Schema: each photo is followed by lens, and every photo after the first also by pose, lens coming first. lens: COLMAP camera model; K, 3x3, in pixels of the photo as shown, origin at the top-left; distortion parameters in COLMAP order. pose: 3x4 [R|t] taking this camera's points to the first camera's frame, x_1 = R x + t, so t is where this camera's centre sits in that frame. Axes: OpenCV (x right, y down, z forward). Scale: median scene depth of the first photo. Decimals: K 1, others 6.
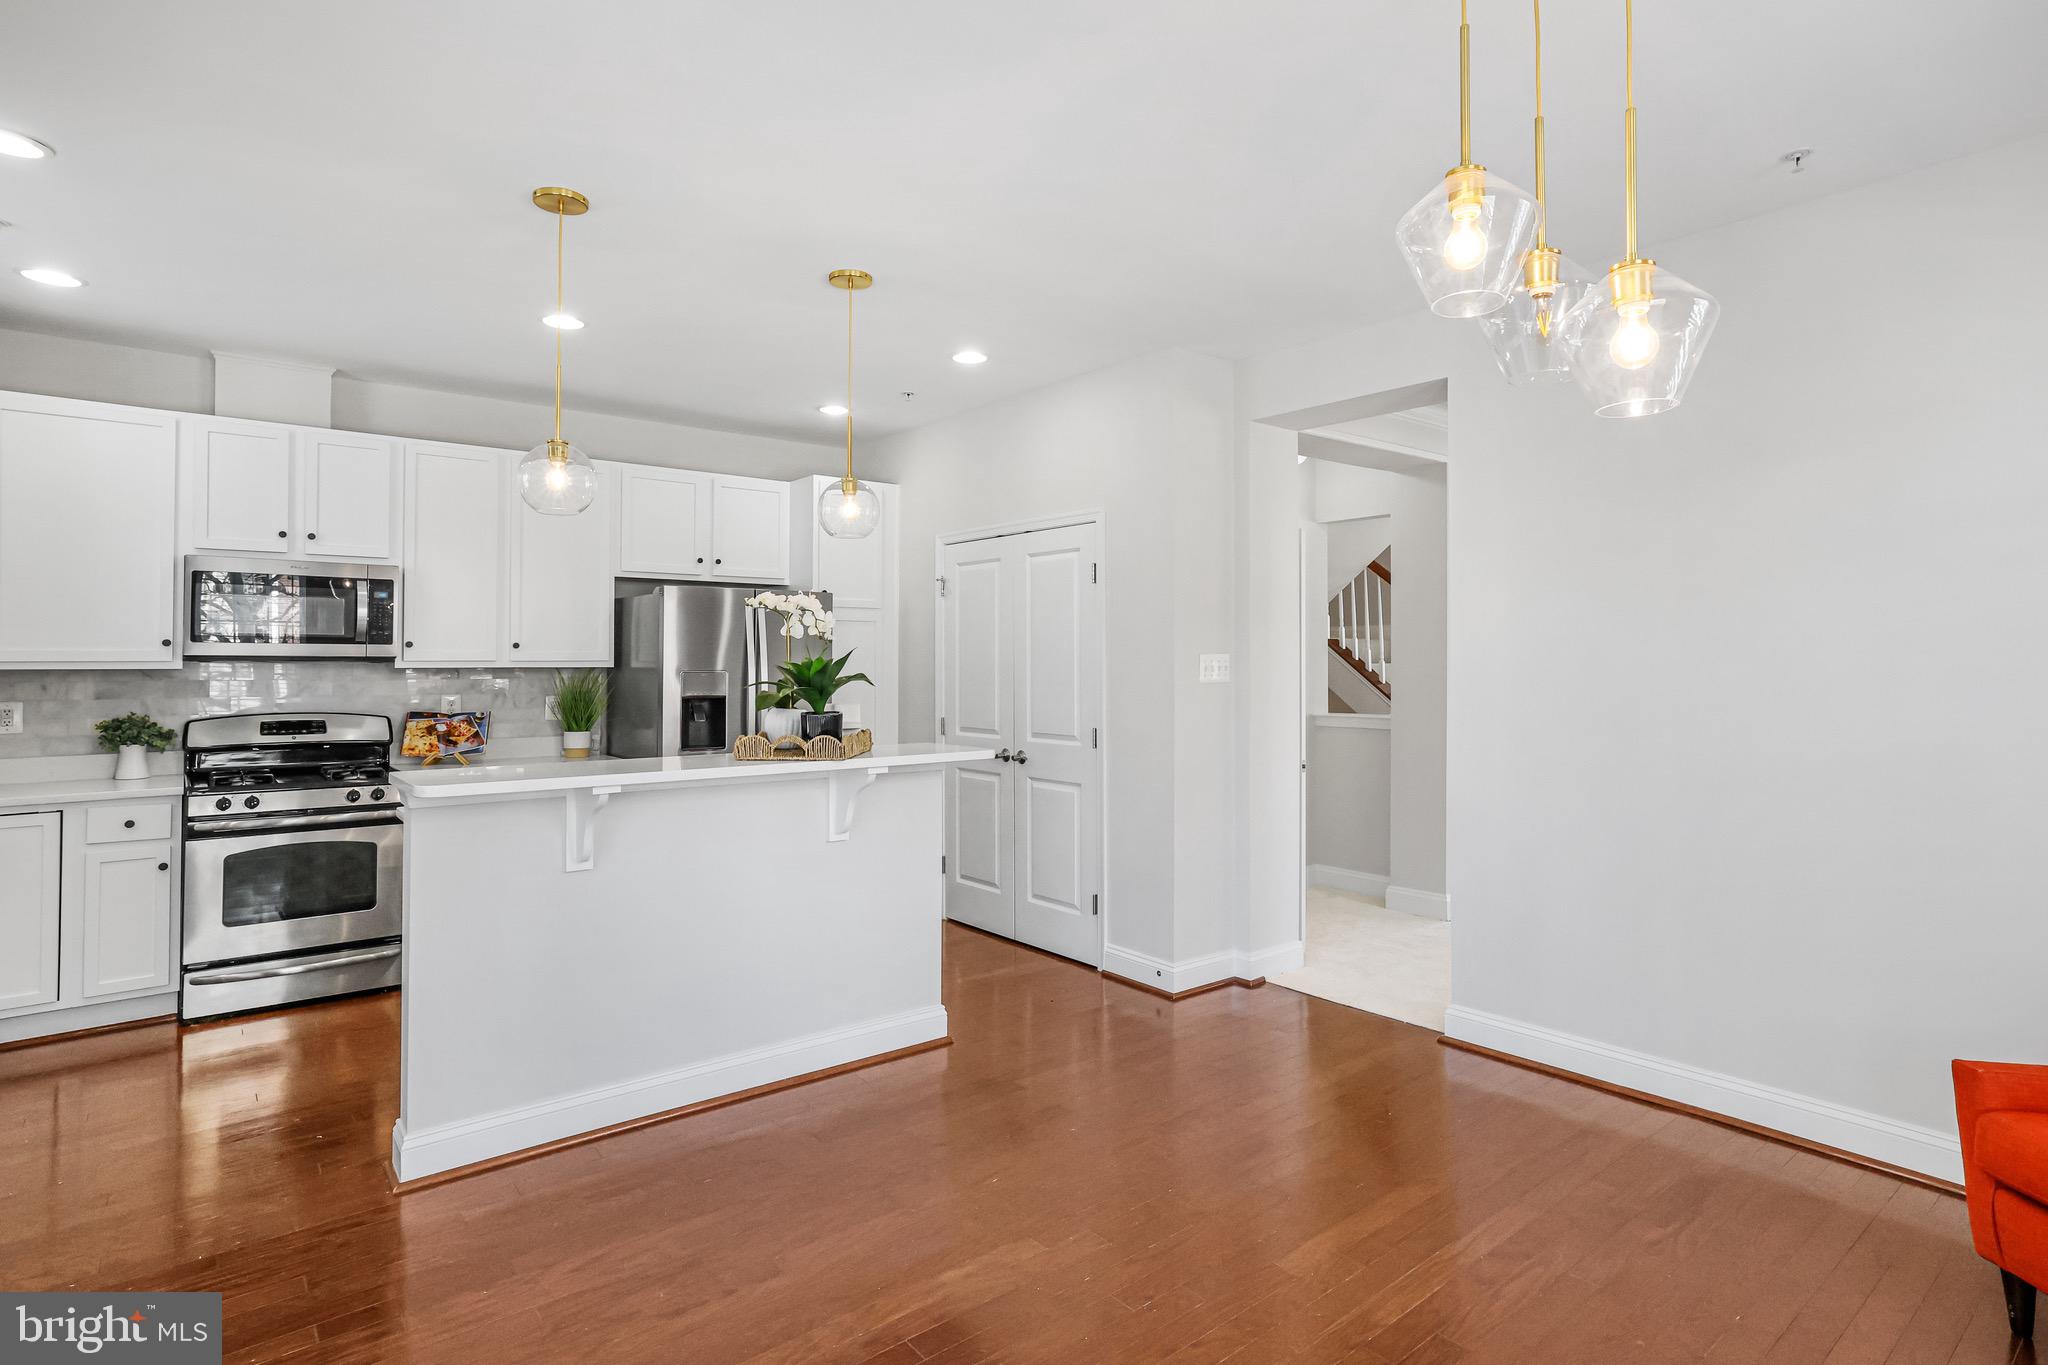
lens RADIAL K [[1047.1, 0, 1023.1], [0, 1047.1, 642.6], [0, 0, 1]] dist [-0.034854, 0.027917]
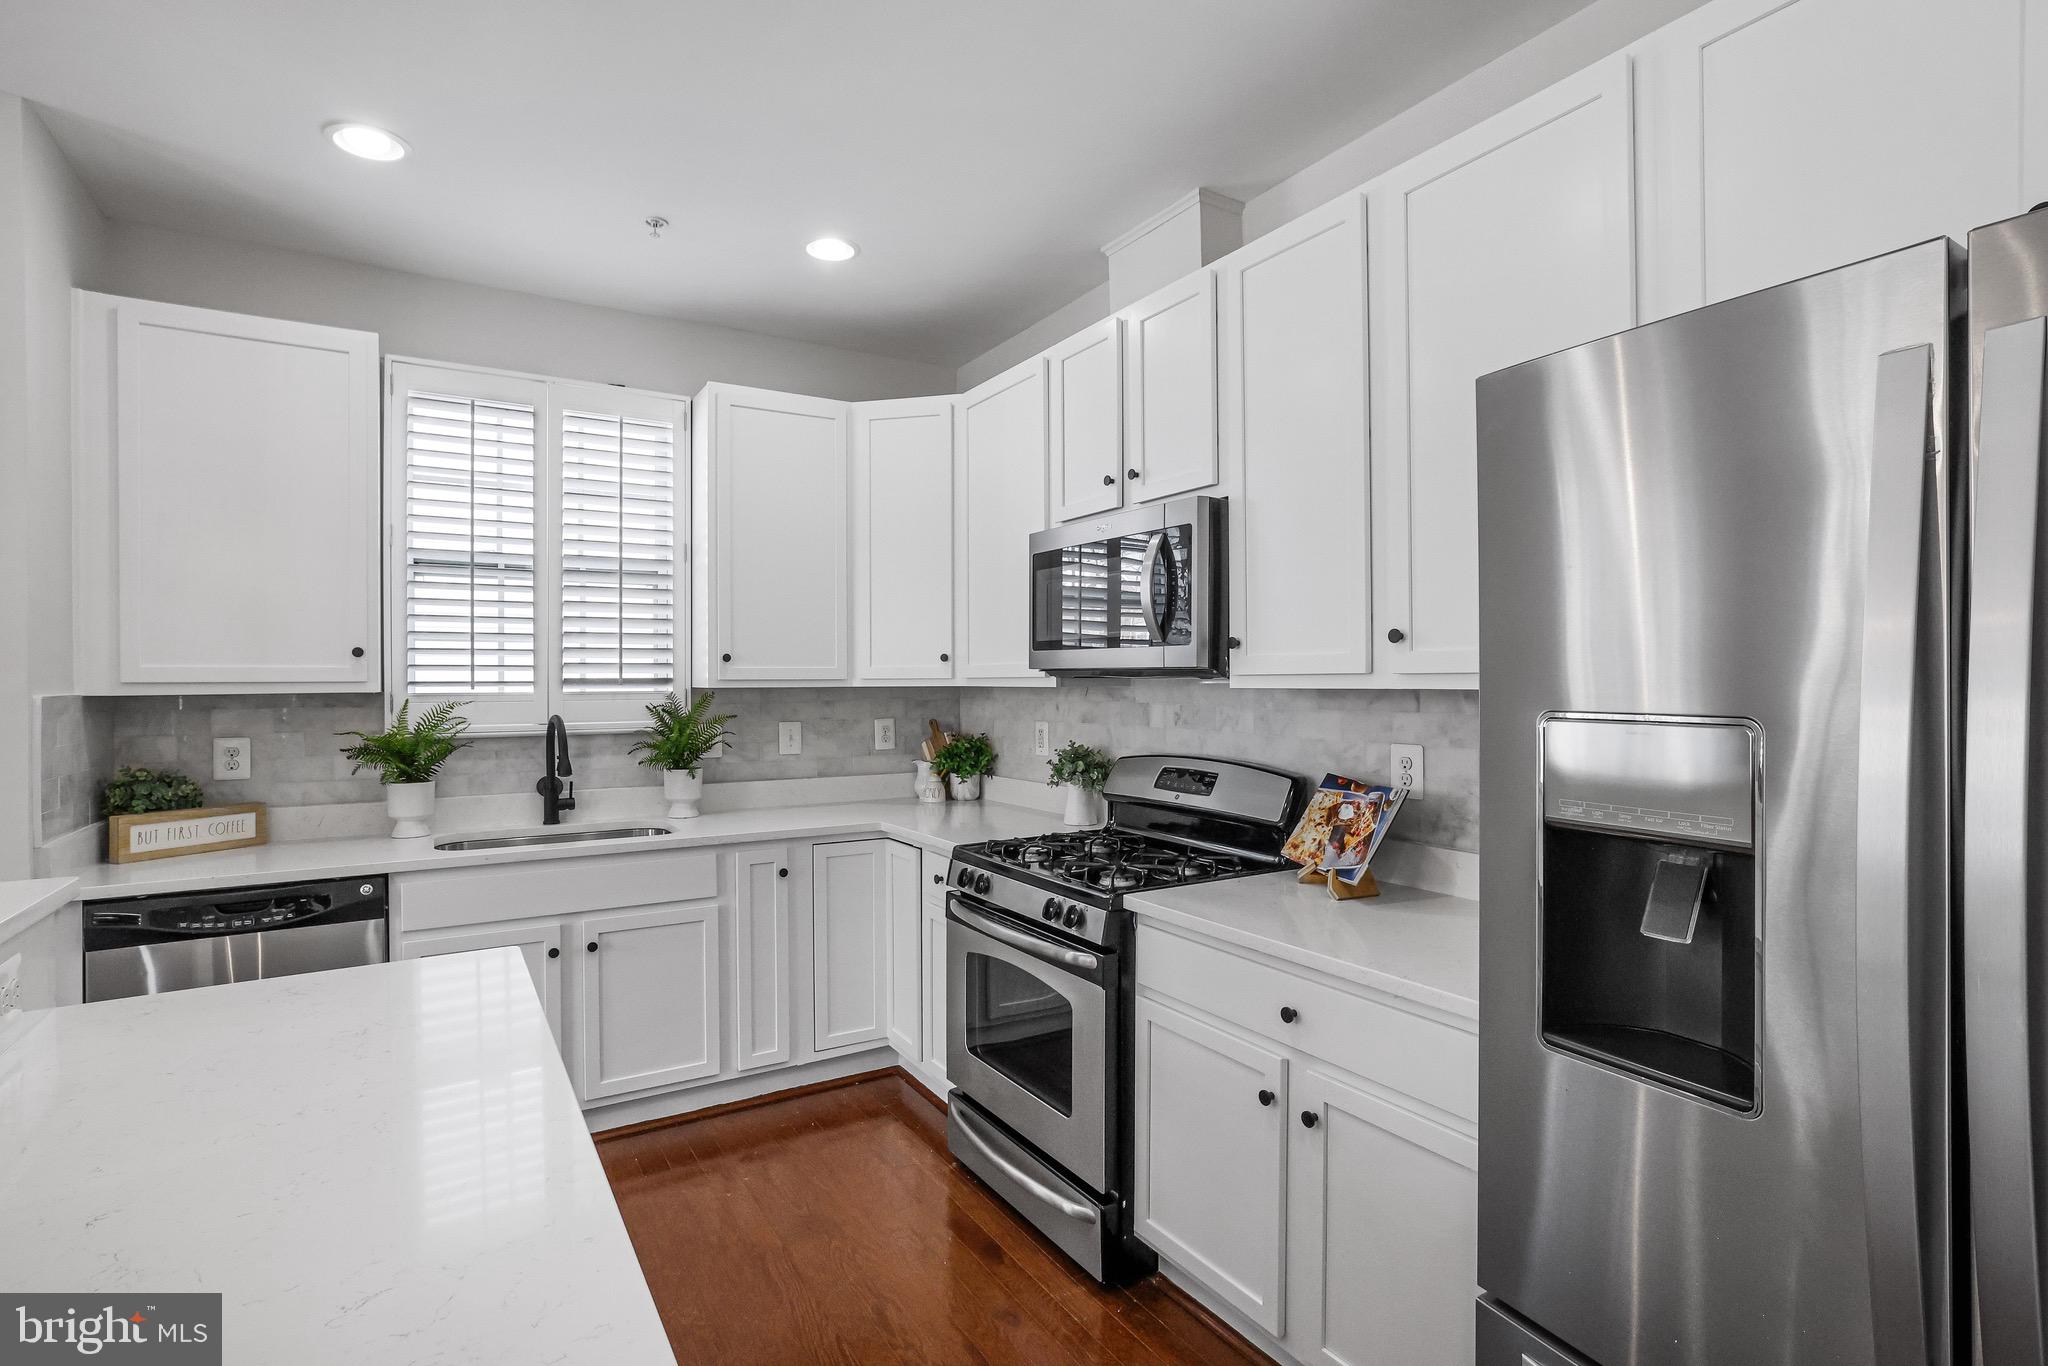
lens RADIAL K [[985.8, 0, 1024.4], [0, 985.8, 676.7], [0, 0, 1]] dist [-0.042002, 0.026537]
pose [[-0.122853, -0.001691, -0.992423, -0.092782], [0.021405, 0.999761, -0.004353, 0.018722], [0.992194, -0.021777, -0.122788, 0.983299]]
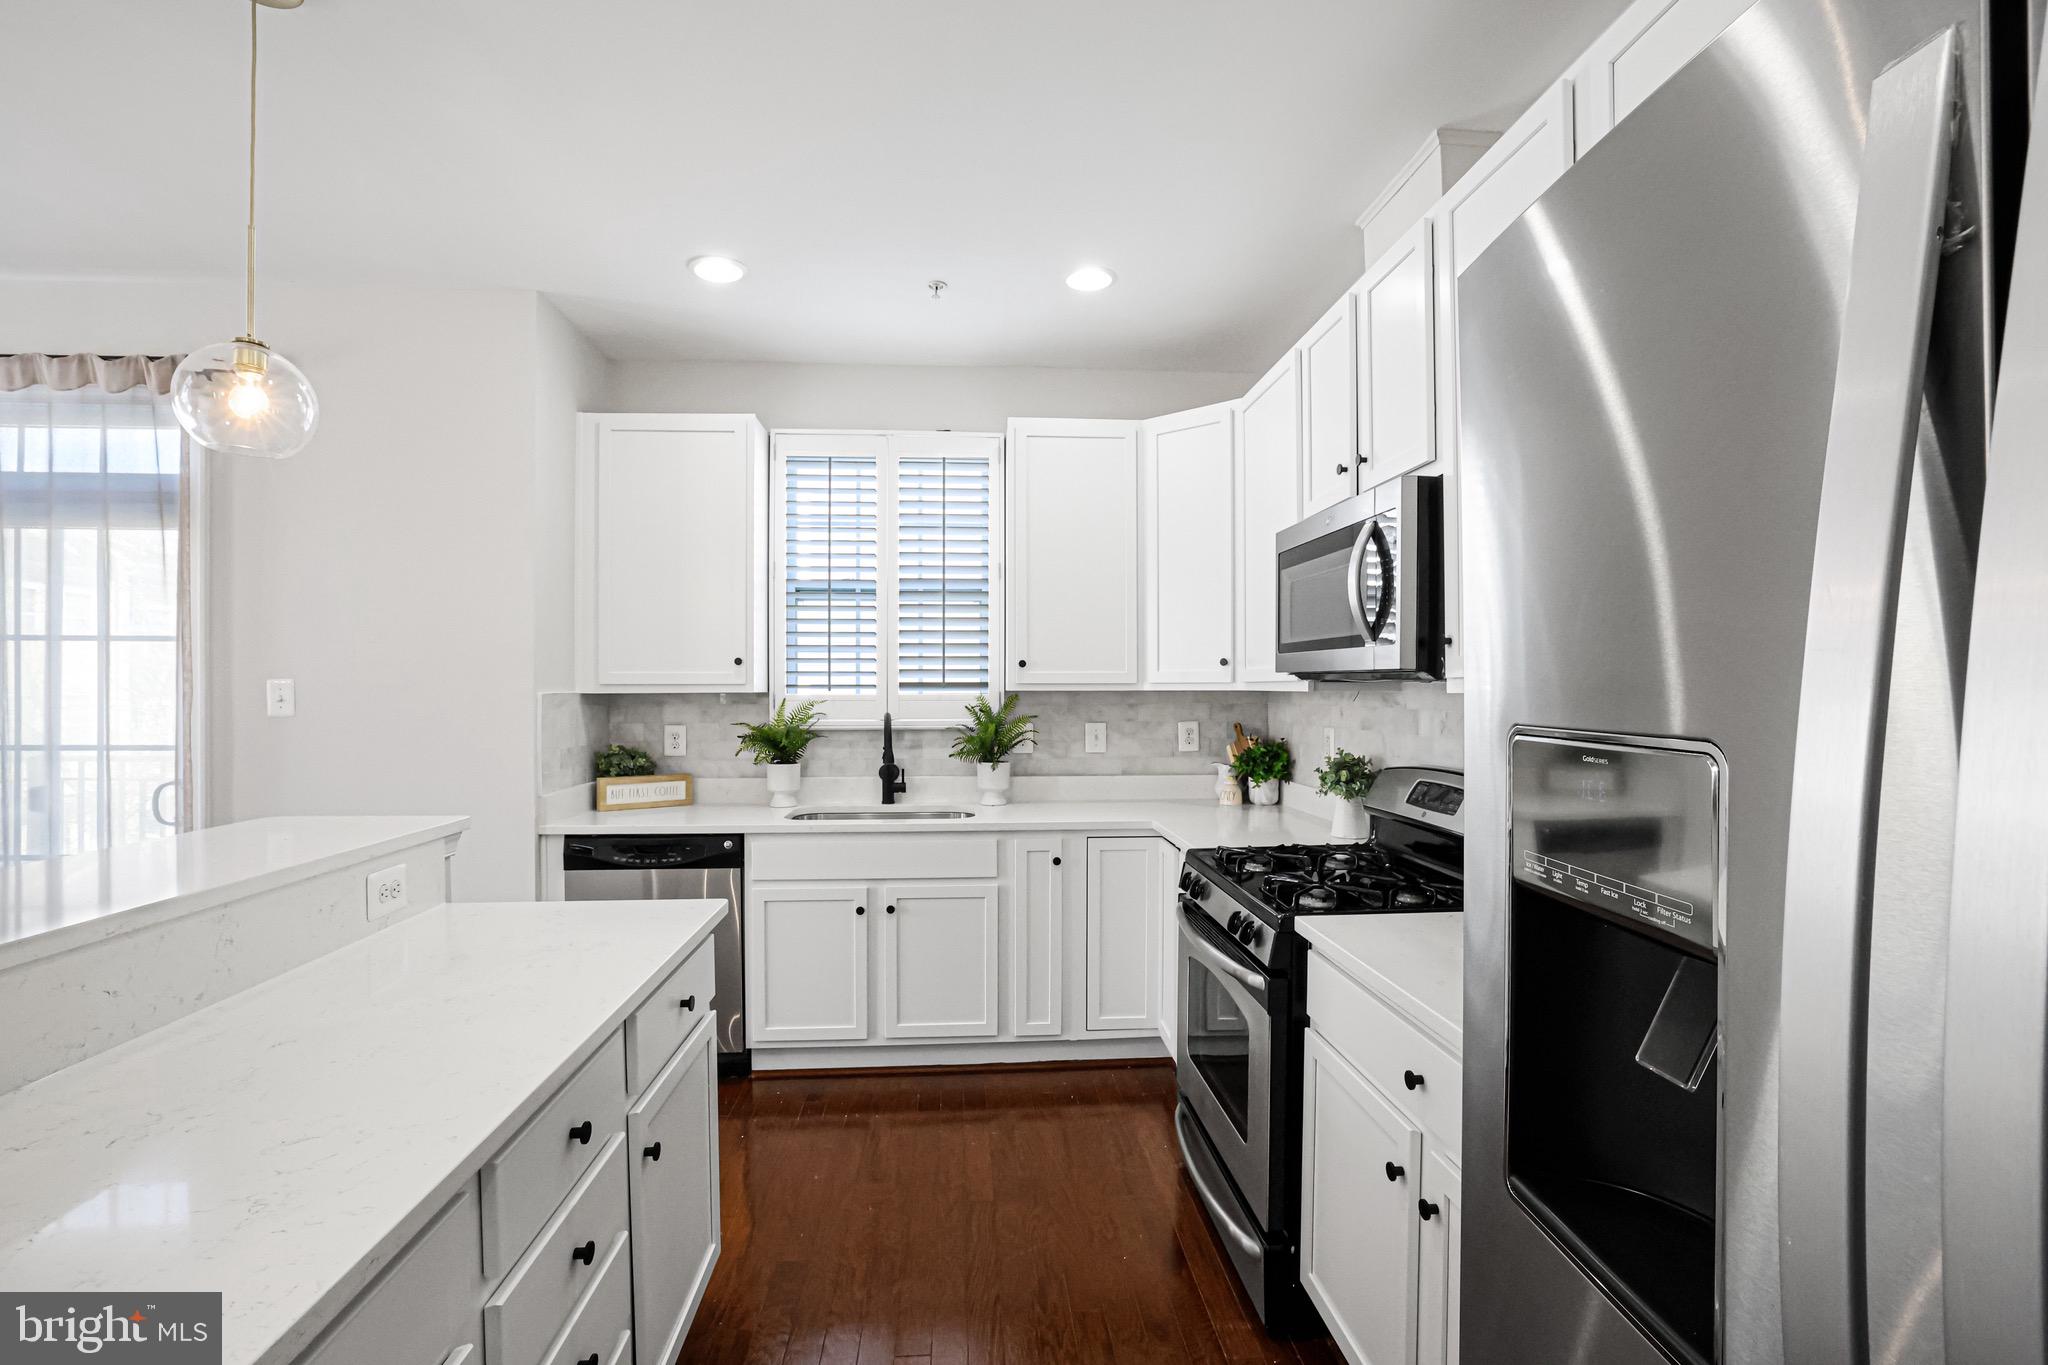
lens RADIAL K [[911.8, 0, 1024.0], [0, 911.8, 682.5], [0, 0, 1]] dist [-0.046699, 0.019181]
pose [[-0.568355, -0.001784, -0.822782, -0.170266], [0.016183, 0.999780, -0.013347, 0.022312], [0.822625, -0.020901, -0.568201, 1.104160]]
